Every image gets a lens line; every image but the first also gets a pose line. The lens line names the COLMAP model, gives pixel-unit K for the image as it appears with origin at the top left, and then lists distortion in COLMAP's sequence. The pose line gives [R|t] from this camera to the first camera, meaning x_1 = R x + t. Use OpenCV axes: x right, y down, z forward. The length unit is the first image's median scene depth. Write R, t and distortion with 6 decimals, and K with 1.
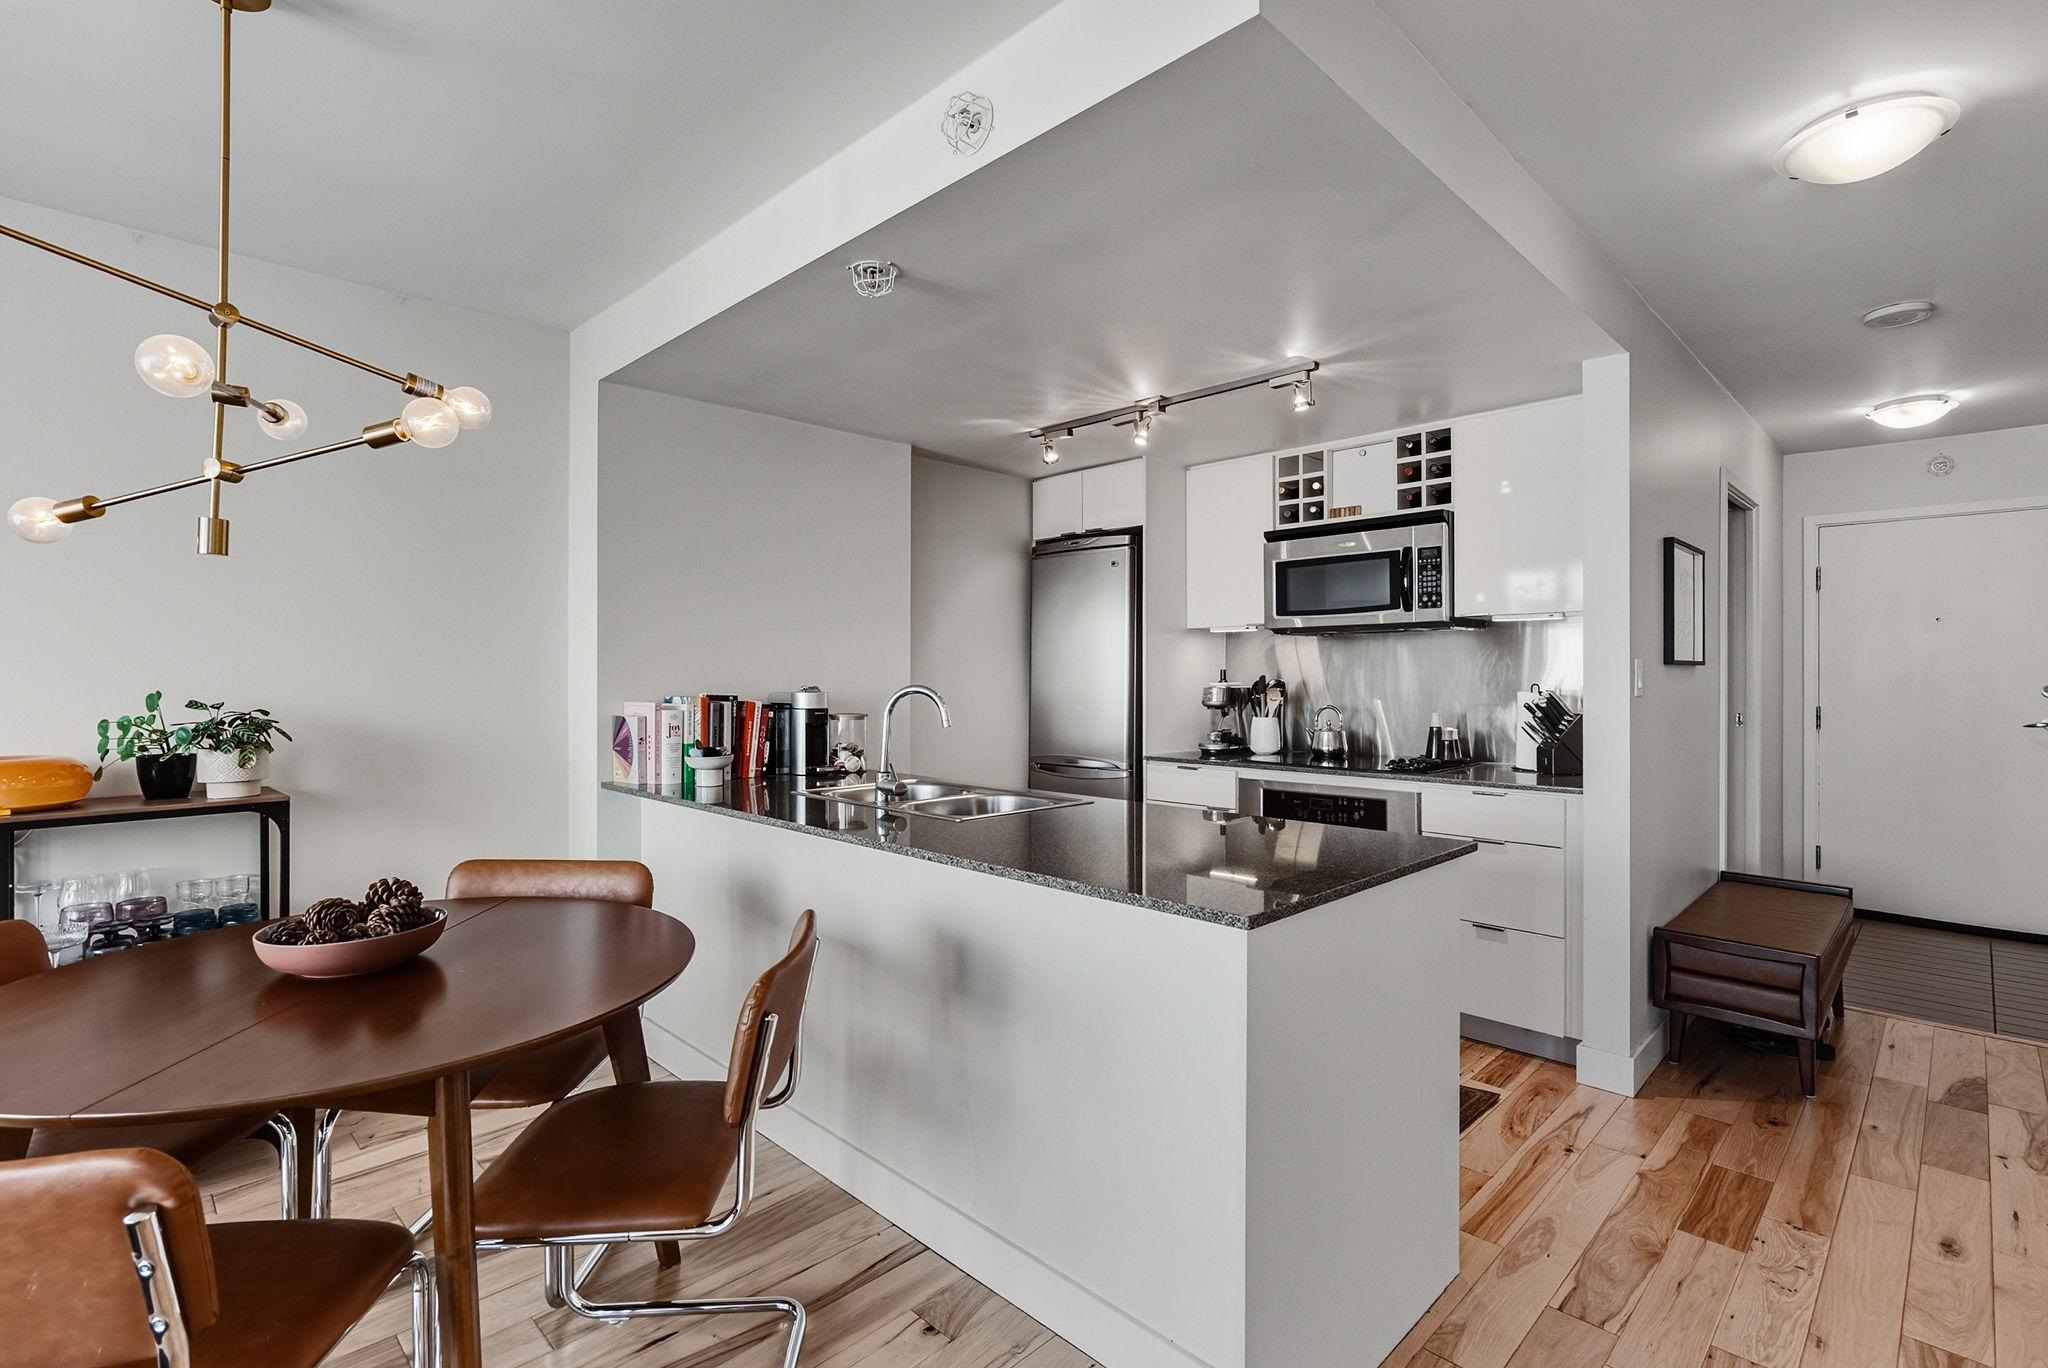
lens RADIAL K [[949.2, 0, 1029.2], [0, 949.2, 675.7], [0, 0, 1]] dist [-0.004441, 0.001286]
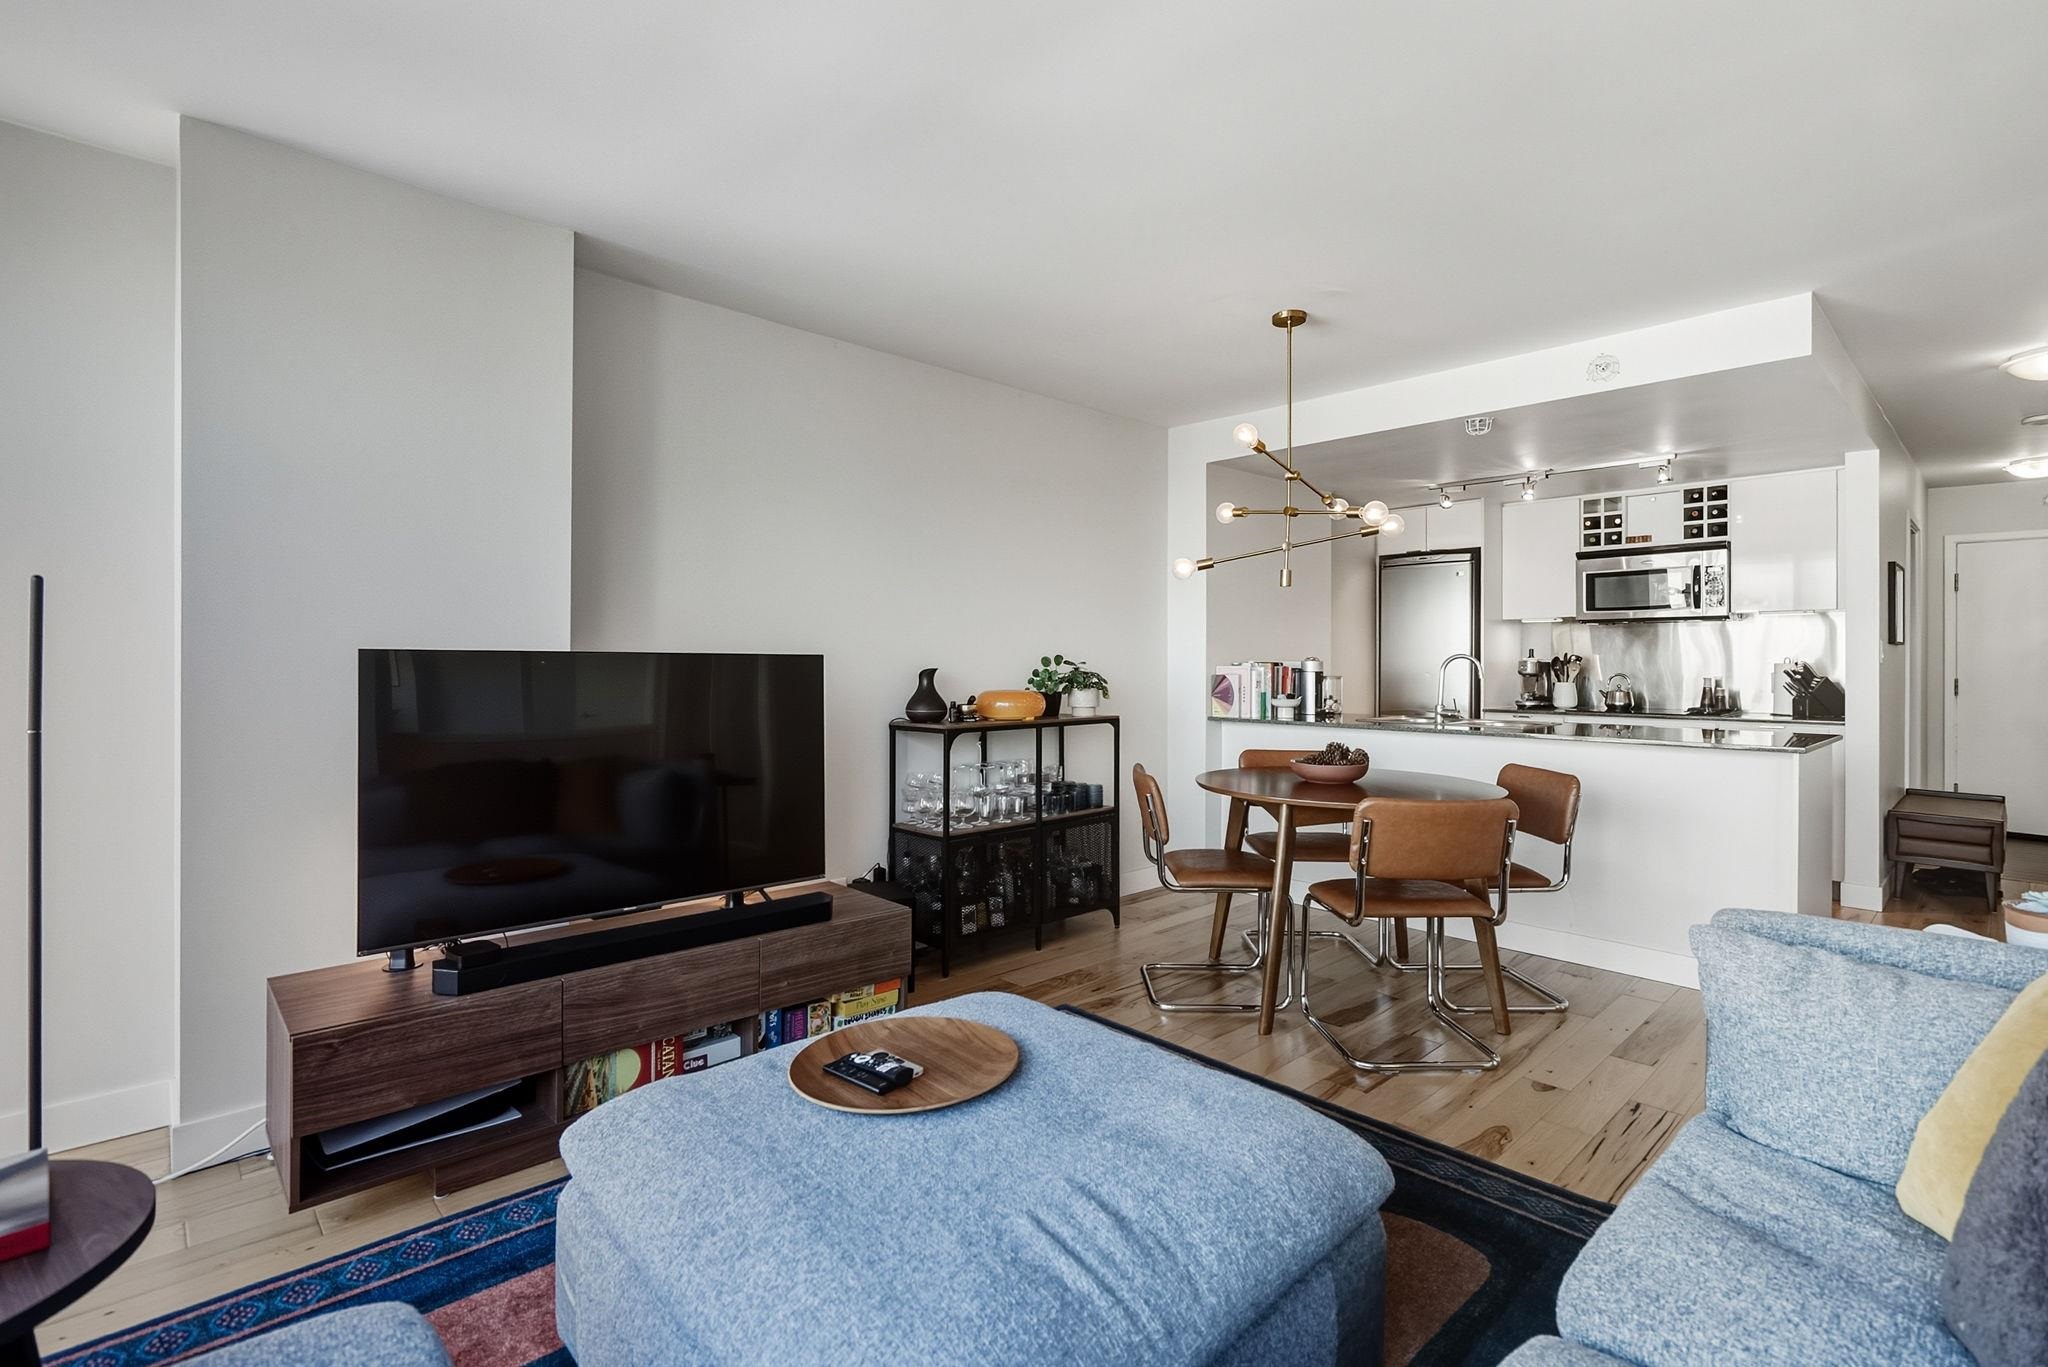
lens RADIAL K [[950.3, 0, 1026.5], [0, 950.3, 666.0], [0, 0, 1]] dist [-0.003112, 0.001426]
pose [[0.999645, 0.001439, -0.026610, -0.678756], [-0.001387, 0.999997, 0.001978, 0.023725], [0.026612, -0.001940, 0.999644, -0.573238]]
